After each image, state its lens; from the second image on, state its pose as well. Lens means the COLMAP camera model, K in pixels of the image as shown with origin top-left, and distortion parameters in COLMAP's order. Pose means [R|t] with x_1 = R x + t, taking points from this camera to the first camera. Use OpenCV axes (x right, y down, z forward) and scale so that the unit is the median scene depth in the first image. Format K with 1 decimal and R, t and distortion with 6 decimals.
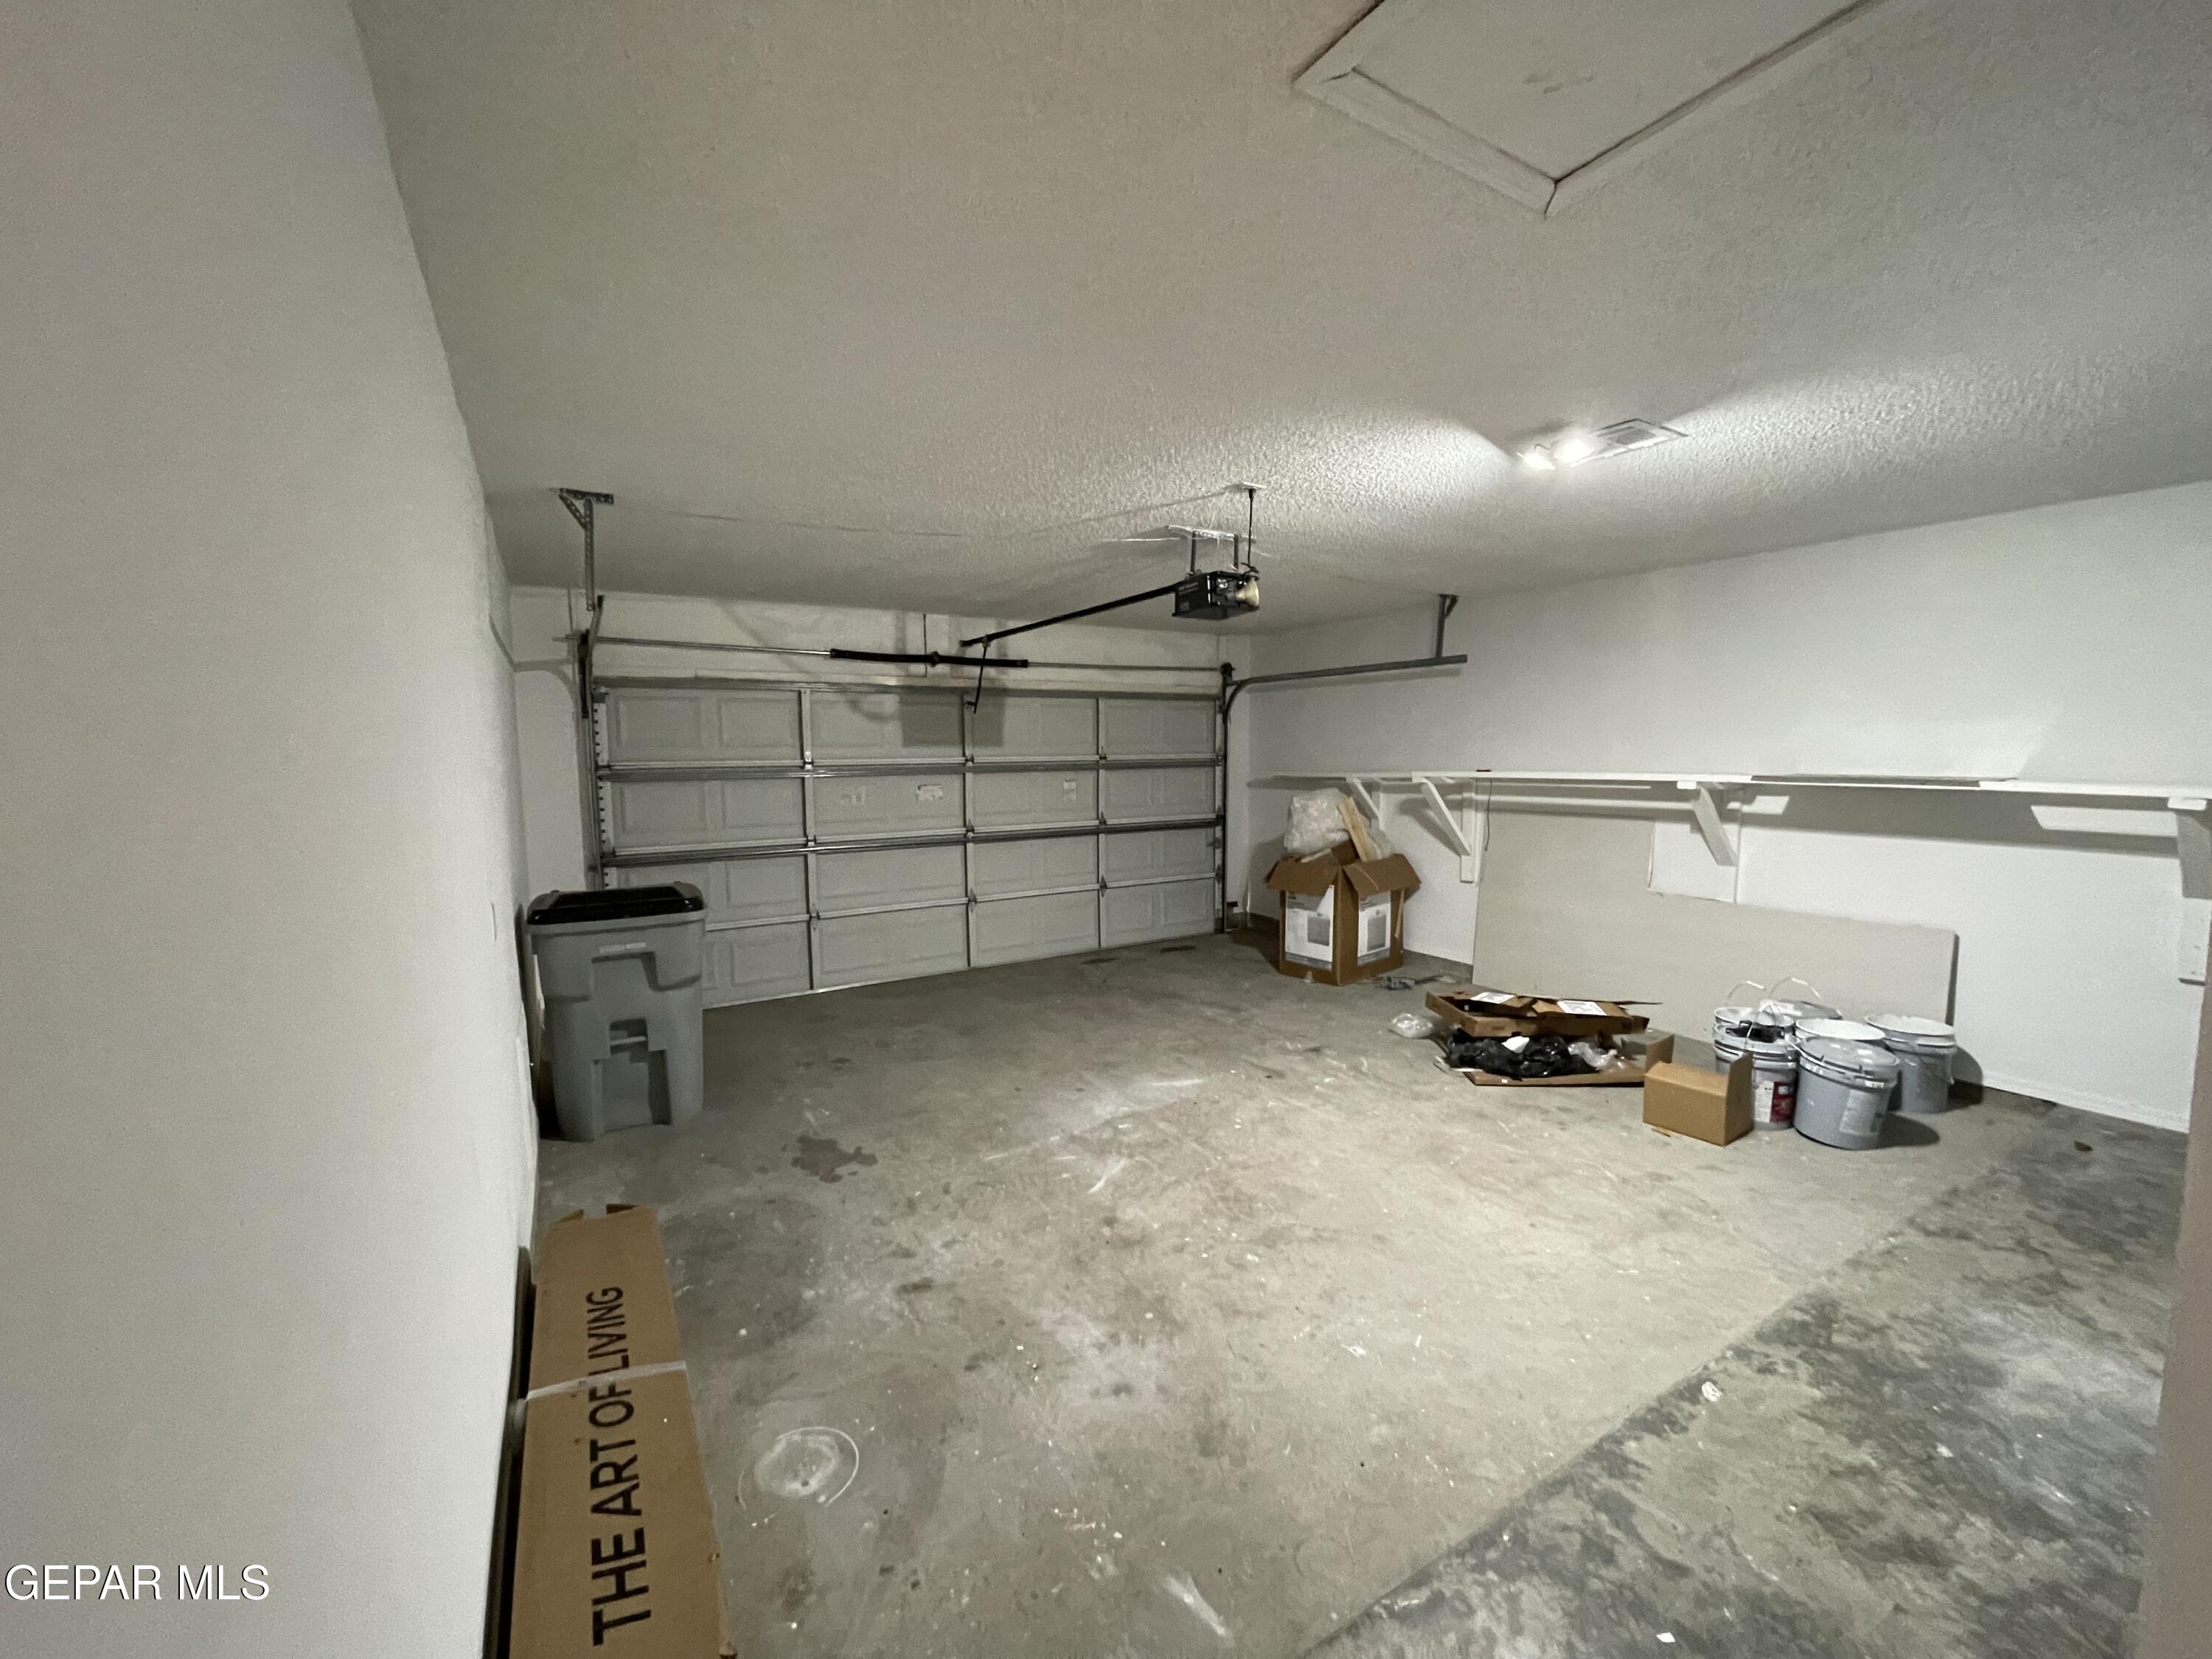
lens RADIAL K [[888.3, 0, 1092.9], [0, 888.3, 825.9], [0, 0, 1]] dist [-0.001293, -0.000113]
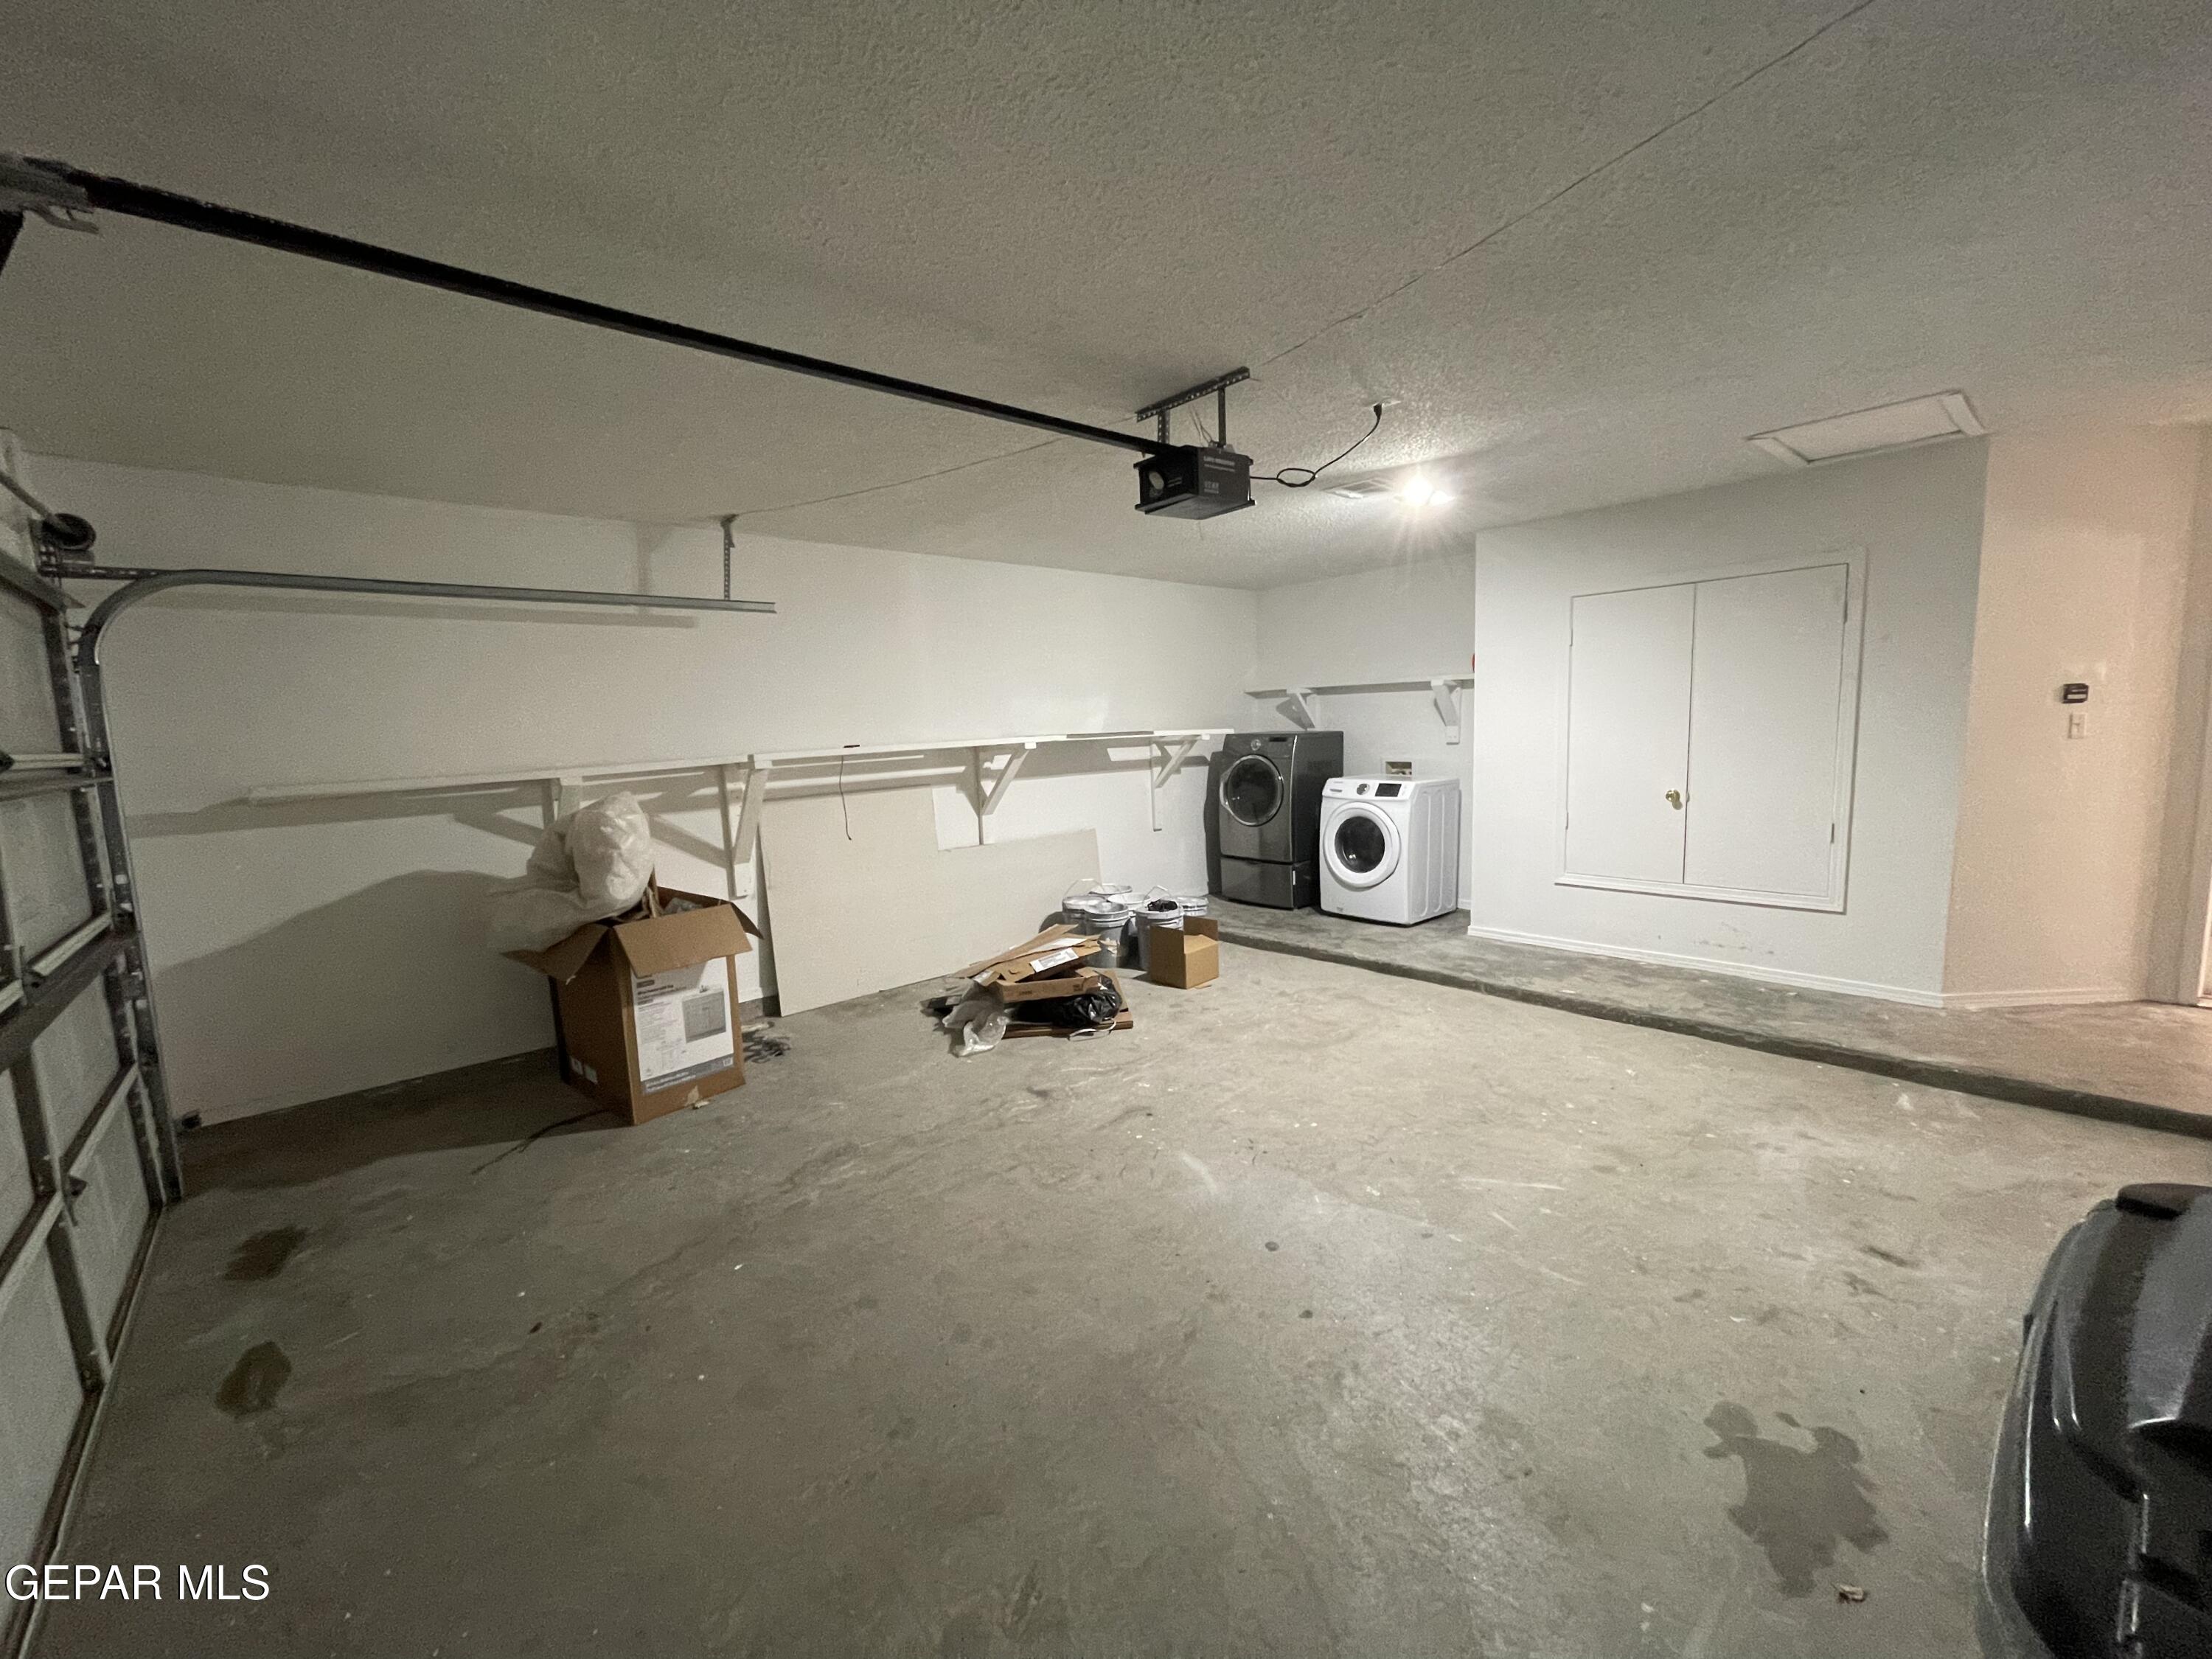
lens RADIAL K [[888.3, 0, 1091.8], [0, 888.3, 833.4], [0, 0, 1]] dist [-0.001293, -0.000113]
pose [[-0.180429, -0.105088, 0.977958, -0.637960], [0.128043, 0.983306, 0.129286, -0.087359], [-0.975218, 0.148547, -0.163961, 1.342362]]
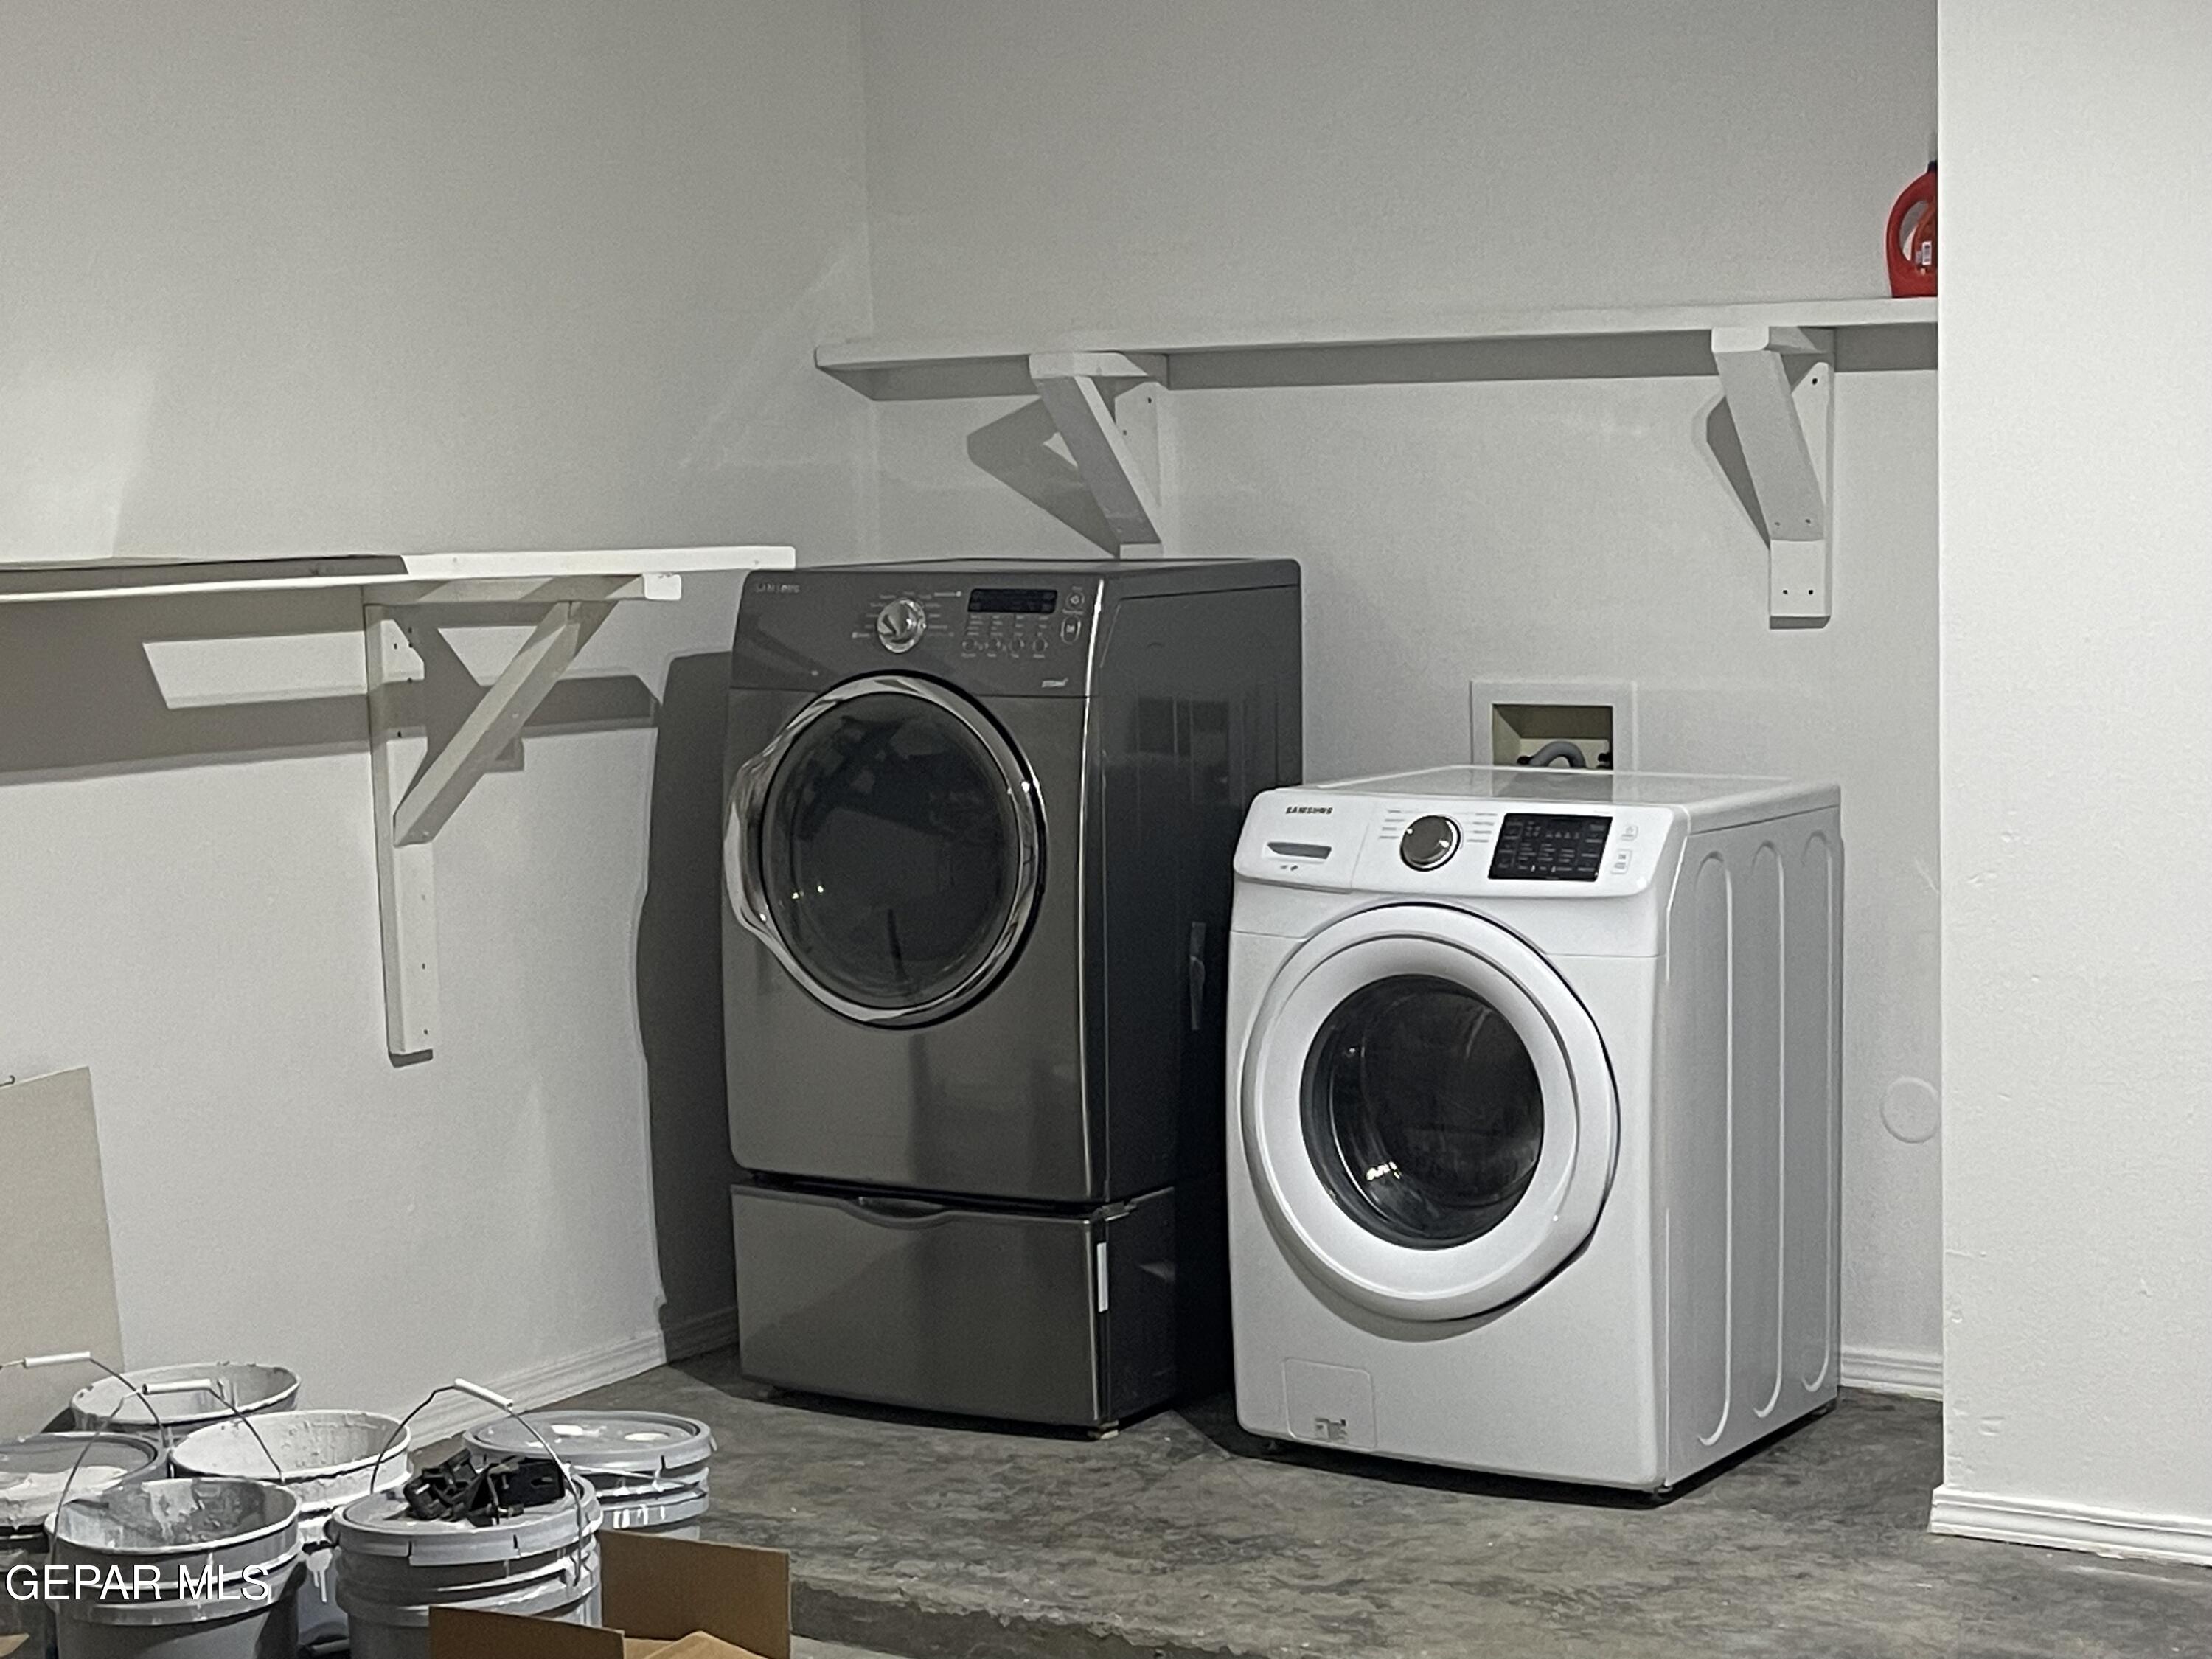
lens RADIAL K [[3852.0, 0, 1107.9], [0, 3852.0, 833.4], [0, 0, 1]] dist [0.098678, 0.000000]
pose [[-0.453285, -0.063566, 0.889096, -0.381961], [0.109350, 0.985954, 0.126240, -0.094763], [-0.884633, 0.154445, -0.439967, 1.331965]]
